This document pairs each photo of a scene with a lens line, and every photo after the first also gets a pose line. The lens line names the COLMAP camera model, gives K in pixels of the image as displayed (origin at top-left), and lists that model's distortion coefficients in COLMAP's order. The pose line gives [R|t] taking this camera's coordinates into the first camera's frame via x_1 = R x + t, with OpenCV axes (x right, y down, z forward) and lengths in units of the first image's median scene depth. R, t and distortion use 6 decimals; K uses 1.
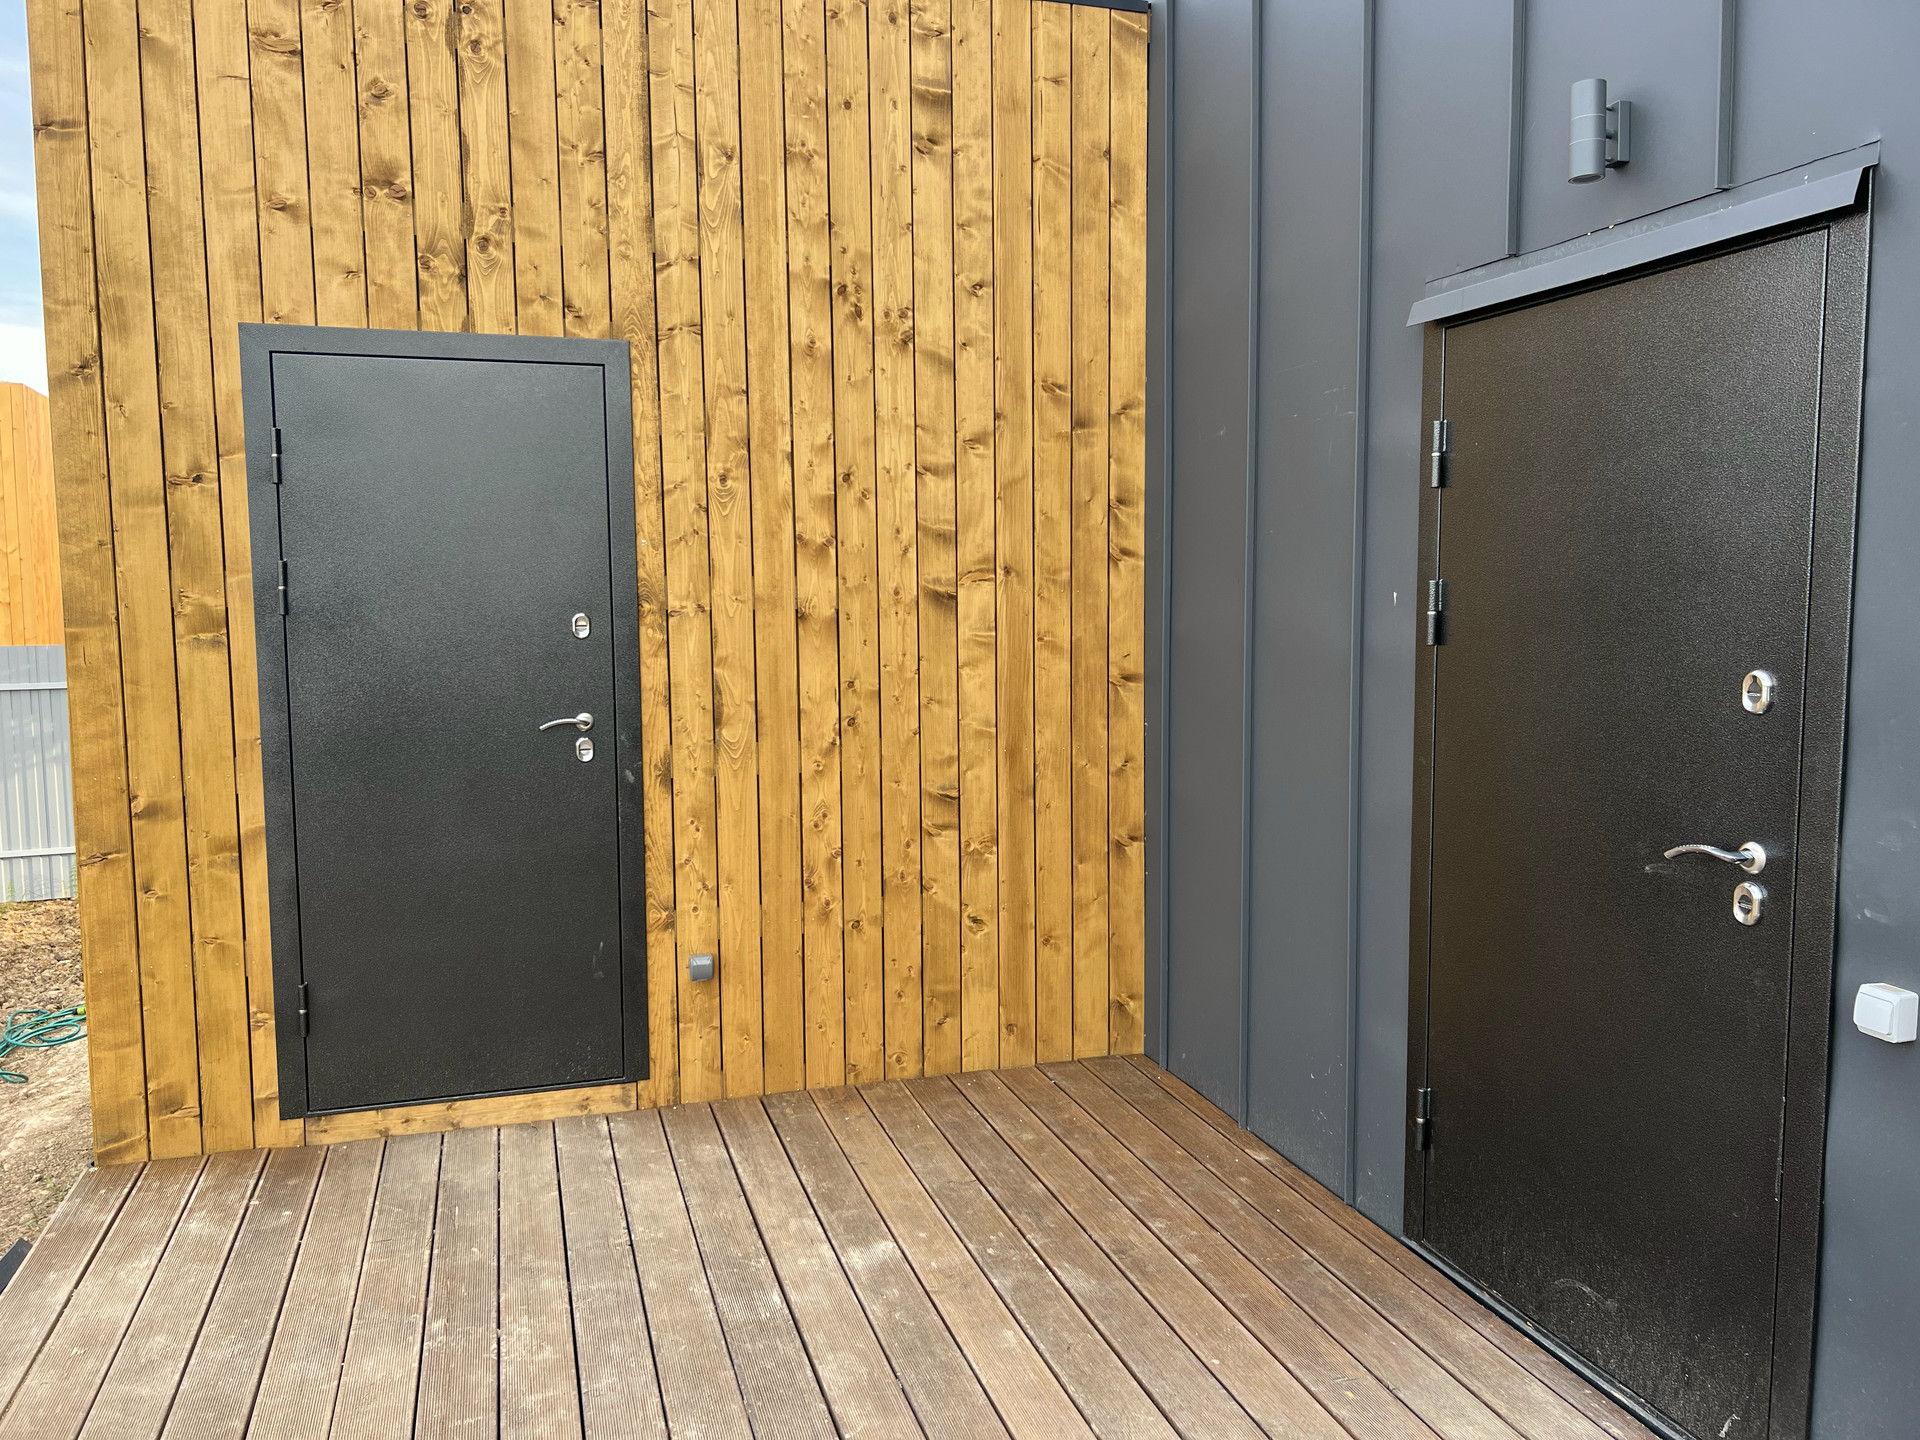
lens RADIAL K [[1447.9, 0, 958.5], [0, 1447.9, 710.1], [0, 0, 1]] dist [0.053262, -0.061141]
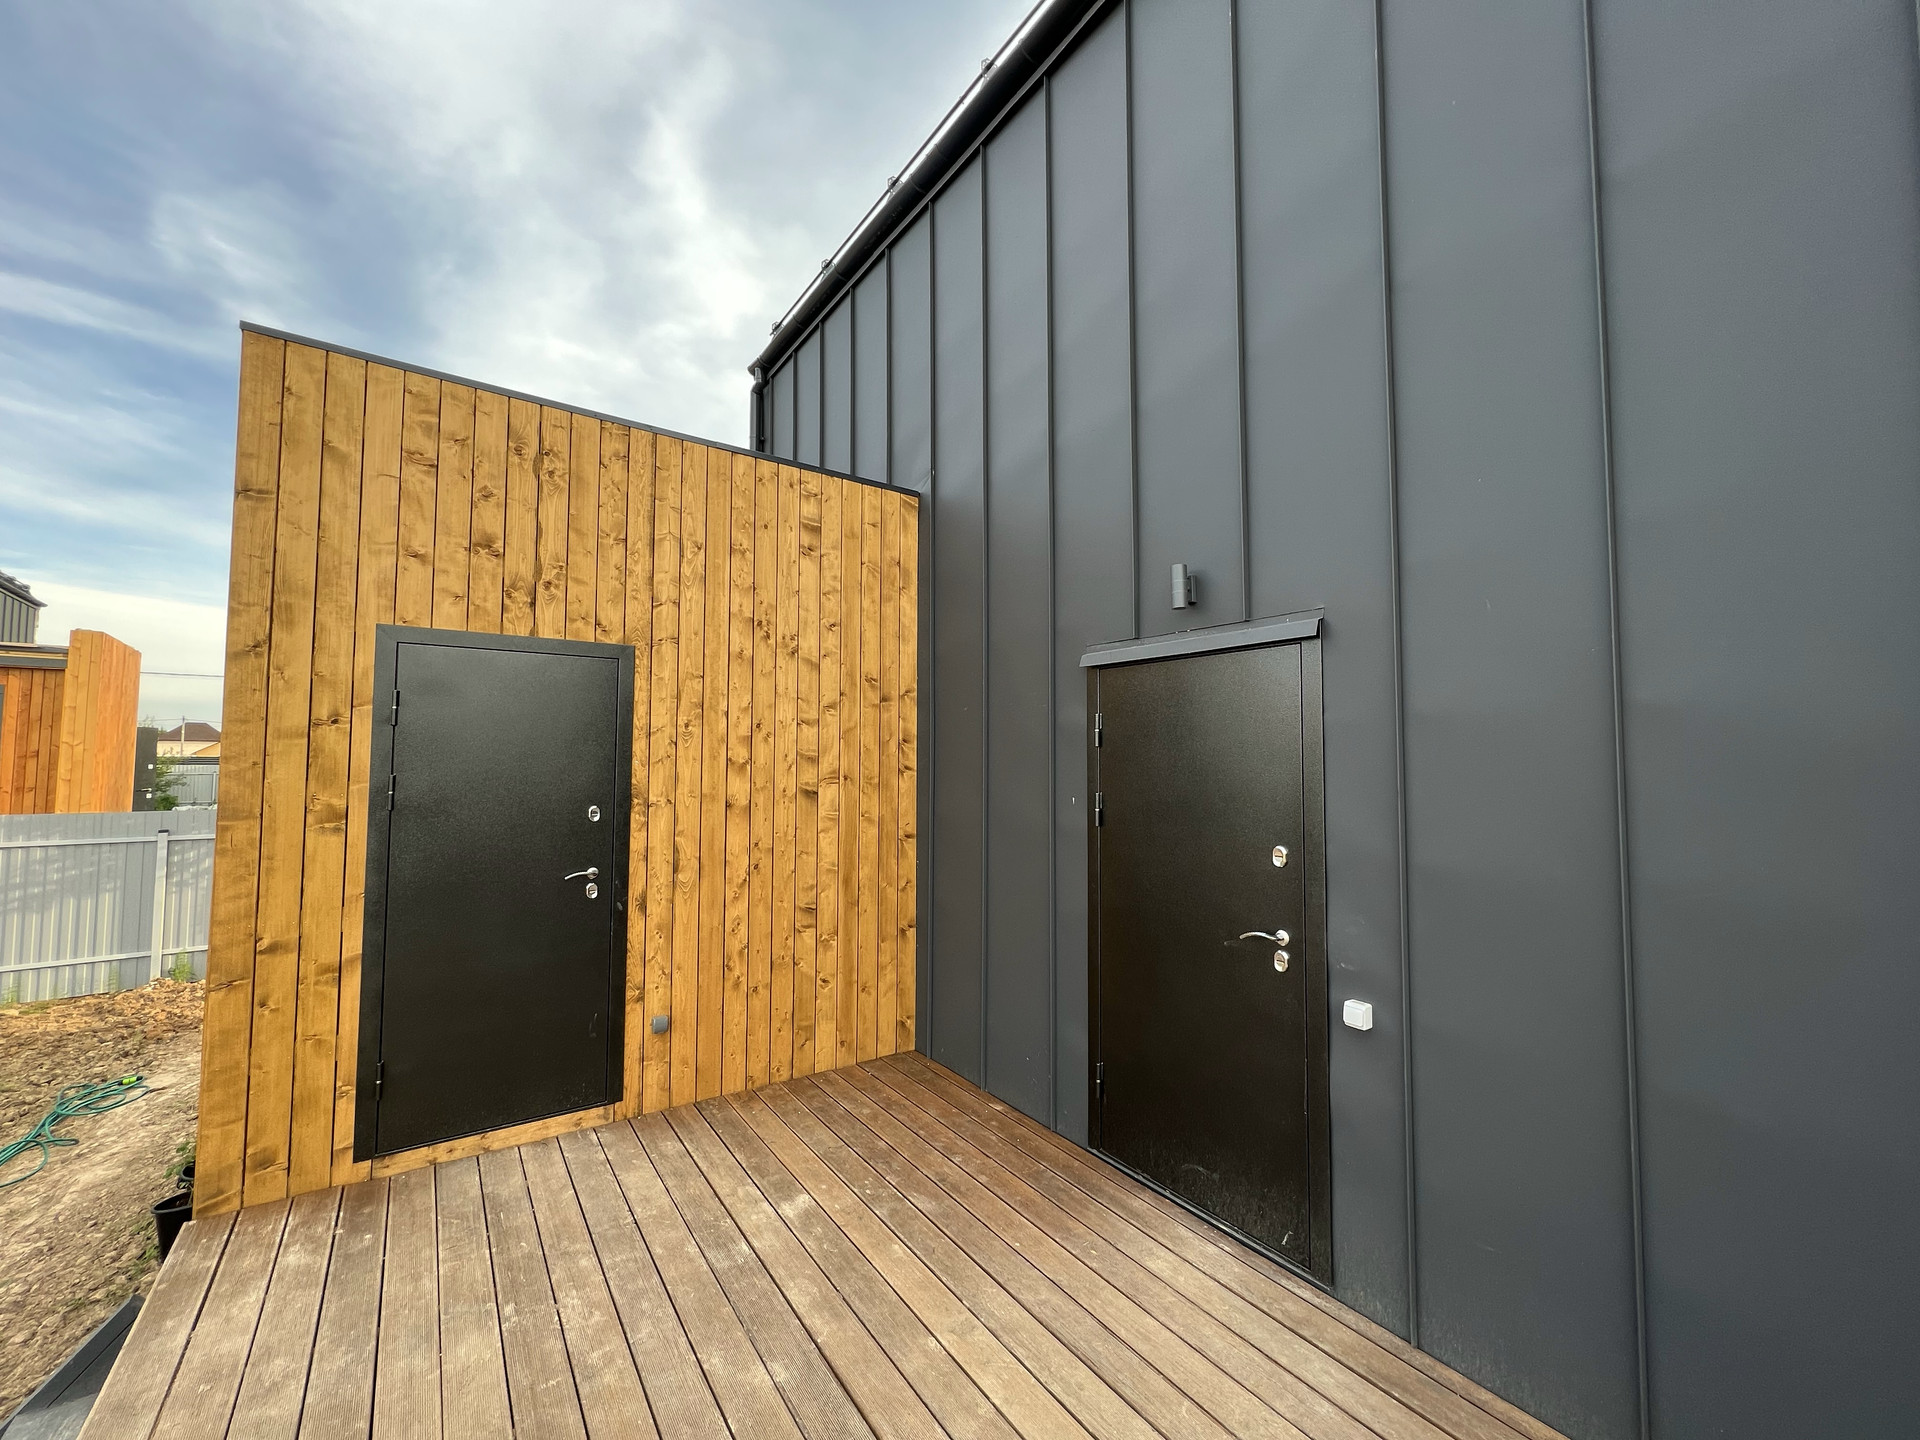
lens RADIAL K [[769.6, 0, 960.0], [0, 769.6, 720.0], [0, 0, 1]] dist [-0.001152, 0.000184]
pose [[0.953248, 0.027047, 0.300977, -0.139364], [0.016220, 0.989971, -0.140336, -0.036282], [-0.301754, 0.138657, 0.943249, 0.048781]]
